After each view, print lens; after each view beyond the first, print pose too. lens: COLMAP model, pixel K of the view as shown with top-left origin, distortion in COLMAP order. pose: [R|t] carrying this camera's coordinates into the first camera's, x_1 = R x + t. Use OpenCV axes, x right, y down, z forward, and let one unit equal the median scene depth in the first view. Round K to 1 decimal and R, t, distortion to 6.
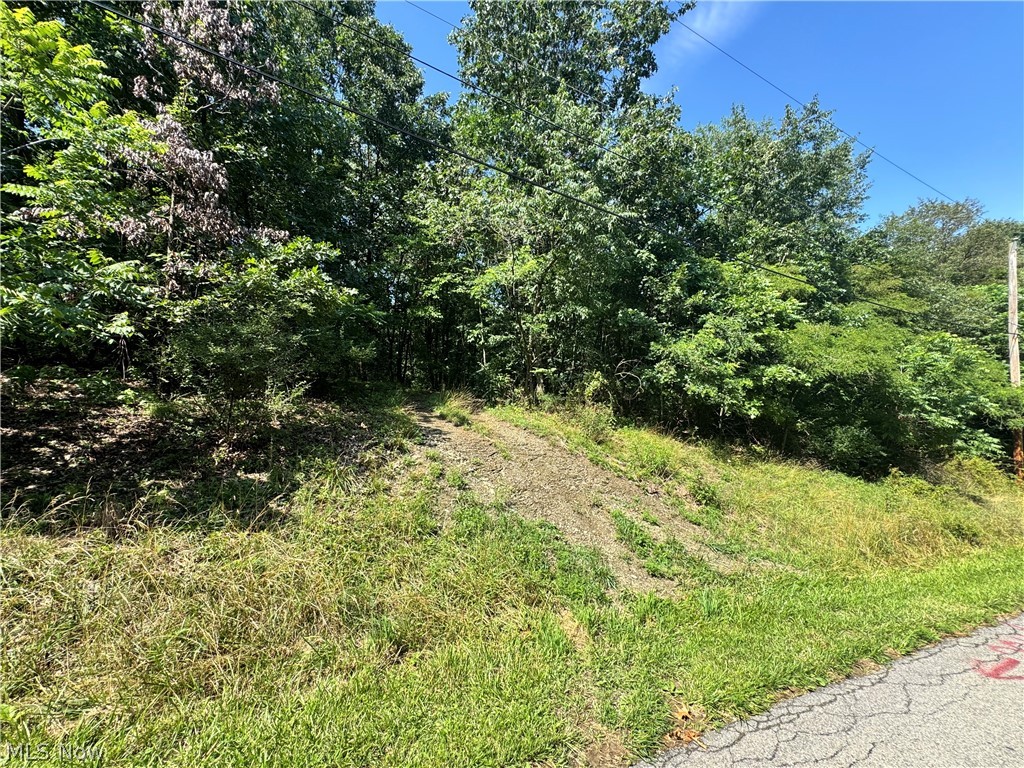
lens RADIAL K [[422.5, 0, 512.2], [0, 422.5, 380.3], [0, 0, 1]] dist [-0.000017, -0.000169]
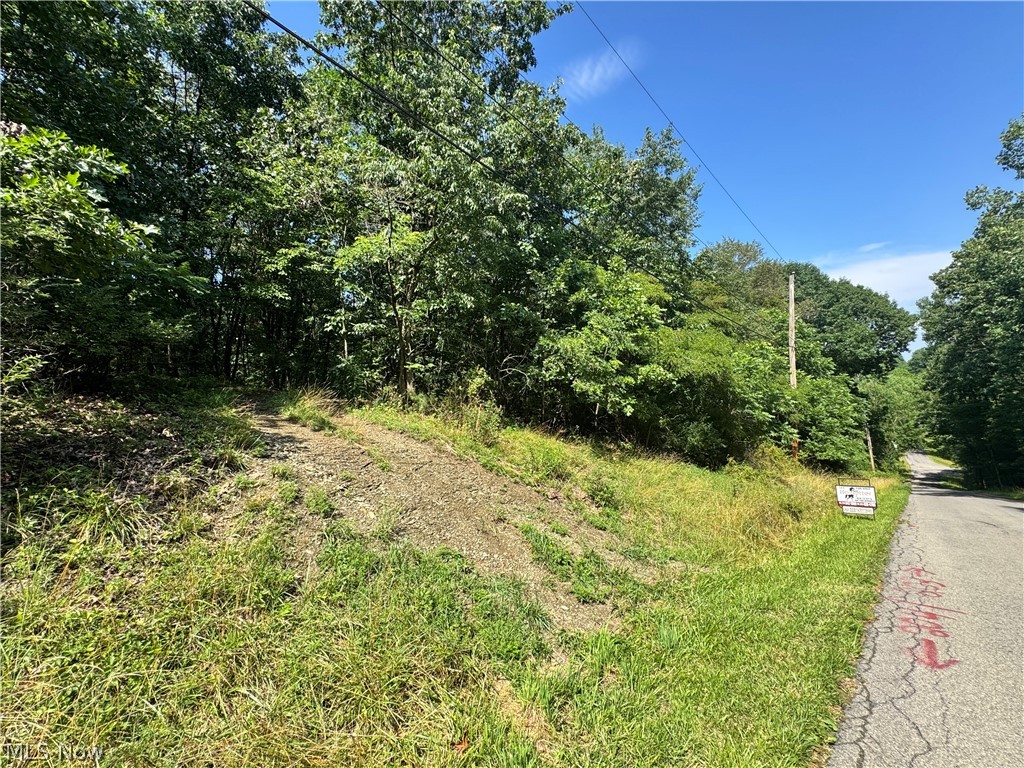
lens RADIAL K [[422.5, 0, 512.2], [0, 422.5, 380.3], [0, 0, 1]] dist [-0.000017, -0.000169]
pose [[0.944768, 0.010835, 0.327561, -0.034965], [-0.007373, 0.999903, -0.011810, 0.017526], [-0.327657, 0.008742, 0.944756, 0.119687]]
